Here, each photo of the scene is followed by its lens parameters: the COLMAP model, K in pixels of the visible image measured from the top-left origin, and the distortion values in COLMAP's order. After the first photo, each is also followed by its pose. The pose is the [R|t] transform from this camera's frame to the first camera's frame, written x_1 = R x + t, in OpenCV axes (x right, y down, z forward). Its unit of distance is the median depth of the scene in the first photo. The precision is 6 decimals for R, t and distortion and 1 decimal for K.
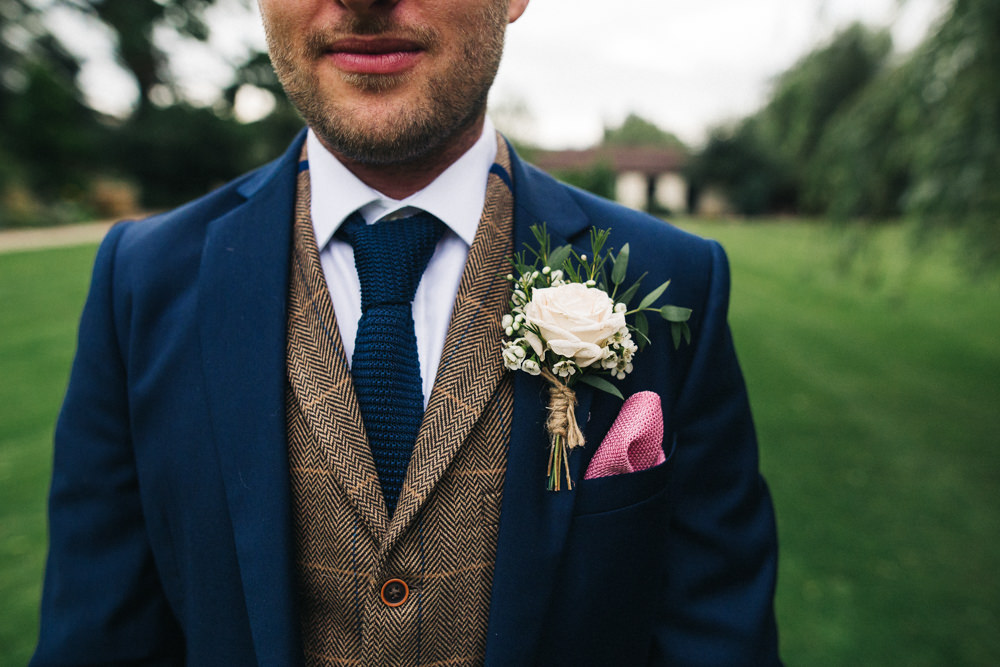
lens RADIAL K [[698.8, 0, 500.5], [0, 698.8, 295.2], [0, 0, 1]] dist [0.000447, -0.000809]
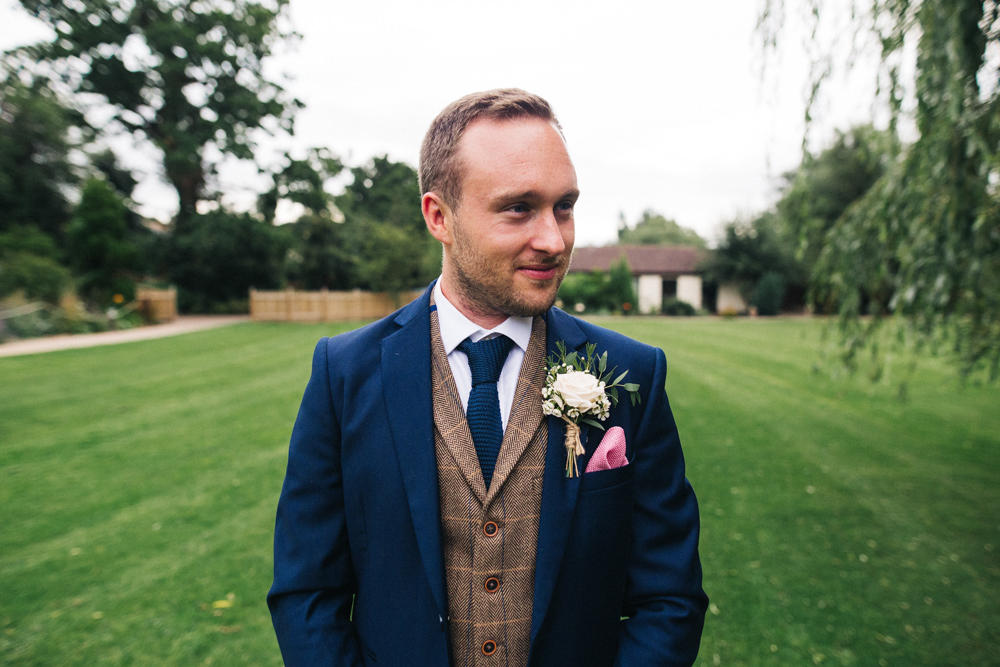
lens RADIAL K [[698.8, 0, 500.5], [0, 698.8, 295.2], [0, 0, 1]] dist [0.000447, -0.000809]
pose [[0.999338, -0.013728, -0.033690, -0.044671], [0.008922, 0.990271, -0.138866, 0.042459], [0.035268, 0.138473, 0.989738, -1.007136]]
